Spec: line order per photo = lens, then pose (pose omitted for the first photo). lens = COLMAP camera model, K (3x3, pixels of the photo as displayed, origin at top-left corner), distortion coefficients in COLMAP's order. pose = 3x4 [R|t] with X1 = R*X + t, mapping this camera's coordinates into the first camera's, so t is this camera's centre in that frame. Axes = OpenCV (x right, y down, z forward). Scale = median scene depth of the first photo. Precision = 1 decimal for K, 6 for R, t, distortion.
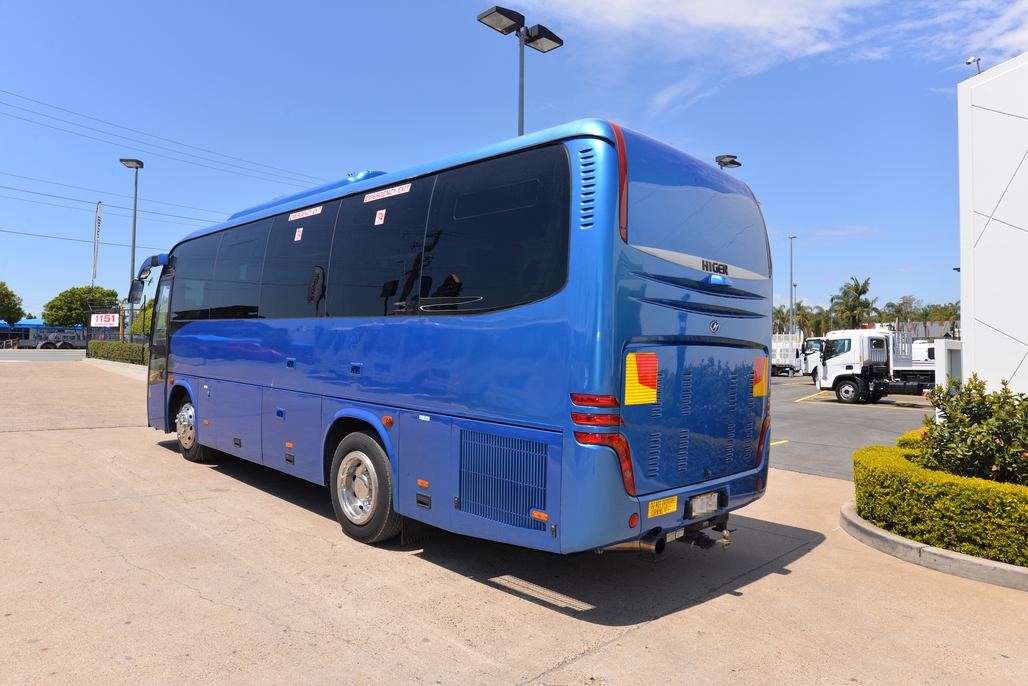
lens RADIAL K [[660.9, 0, 514.0], [0, 660.9, 343.0], [0, 0, 1]] dist [-0.058081, 0.018124]
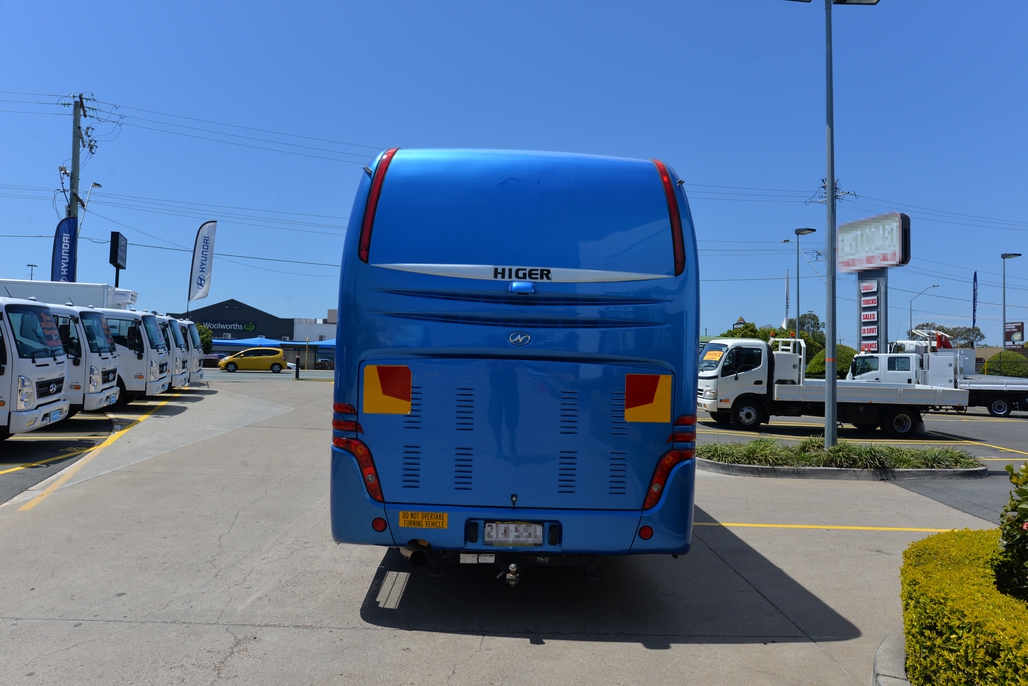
lens RADIAL K [[715.0, 0, 515.9], [0, 715.0, 338.7], [0, 0, 1]] dist [-0.059845, 0.033473]
pose [[0.721724, -0.027778, -0.691623, 0.959992], [-0.002652, 0.999076, -0.042893, 0.017930], [0.692176, 0.032792, 0.720984, 0.272404]]
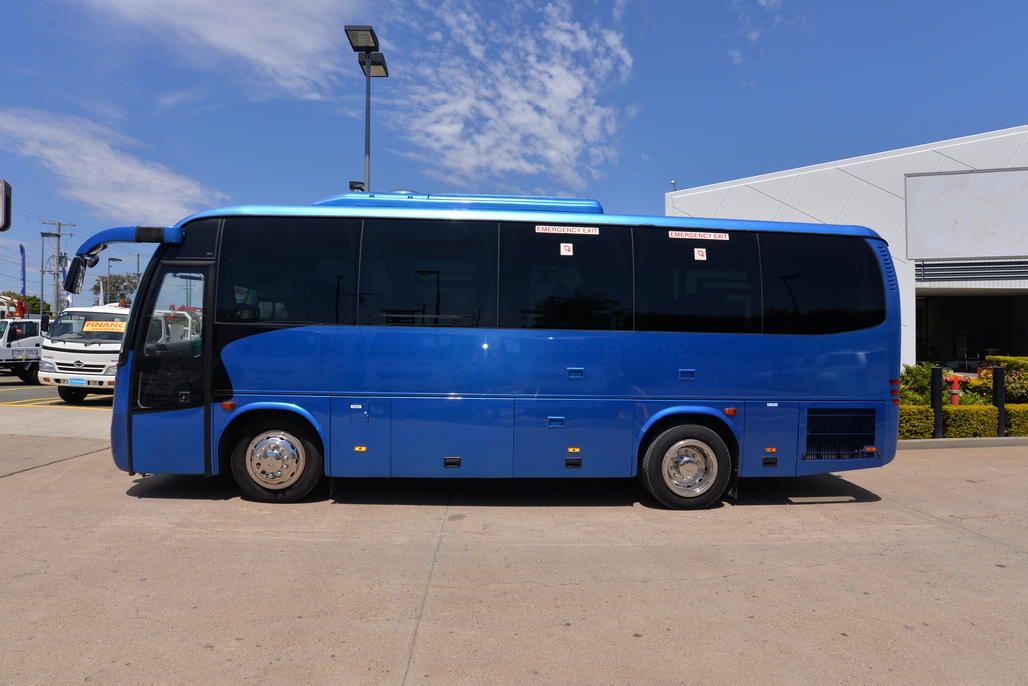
lens RADIAL K [[525.6, 0, 521.4], [0, 525.6, 342.0], [0, 0, 1]] dist [-0.068664, 0.022758]
pose [[0.664171, -0.019406, 0.747328, -1.388668], [-0.001919, 0.999615, 0.027663, -0.055907], [-0.747578, -0.019807, 0.663879, 0.682676]]
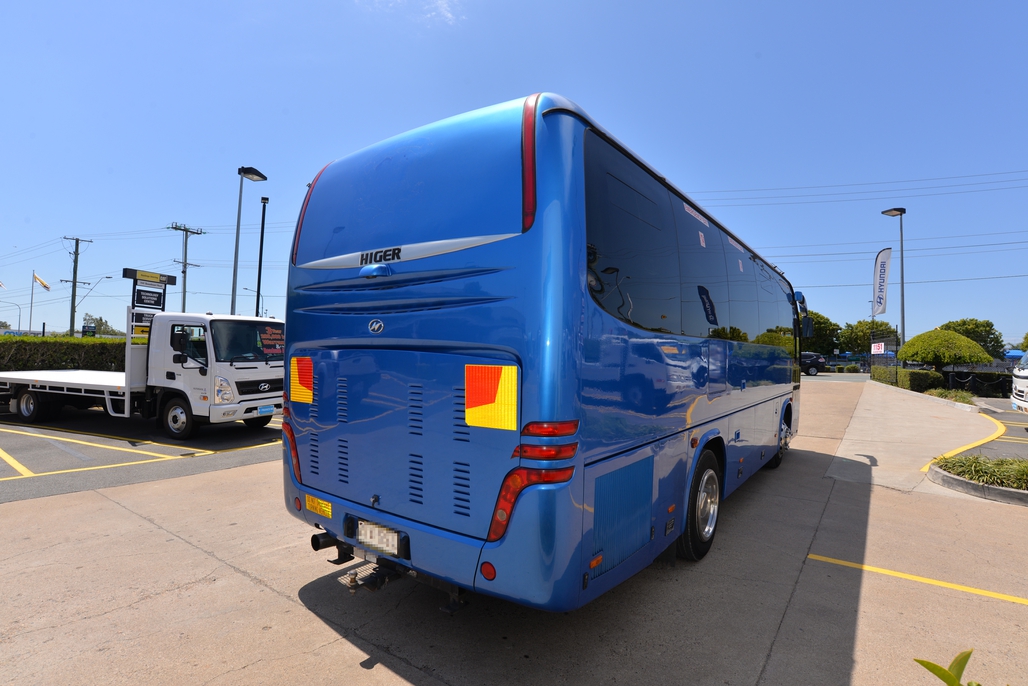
lens RADIAL K [[525.6, 0, 521.4], [0, 525.6, 342.0], [0, 0, 1]] dist [-0.068664, 0.022758]
pose [[0.157412, -0.050157, -0.986258, 0.966221], [-0.006470, 0.998635, -0.051820, 0.028124], [0.987512, 0.014539, 0.156872, 1.047838]]
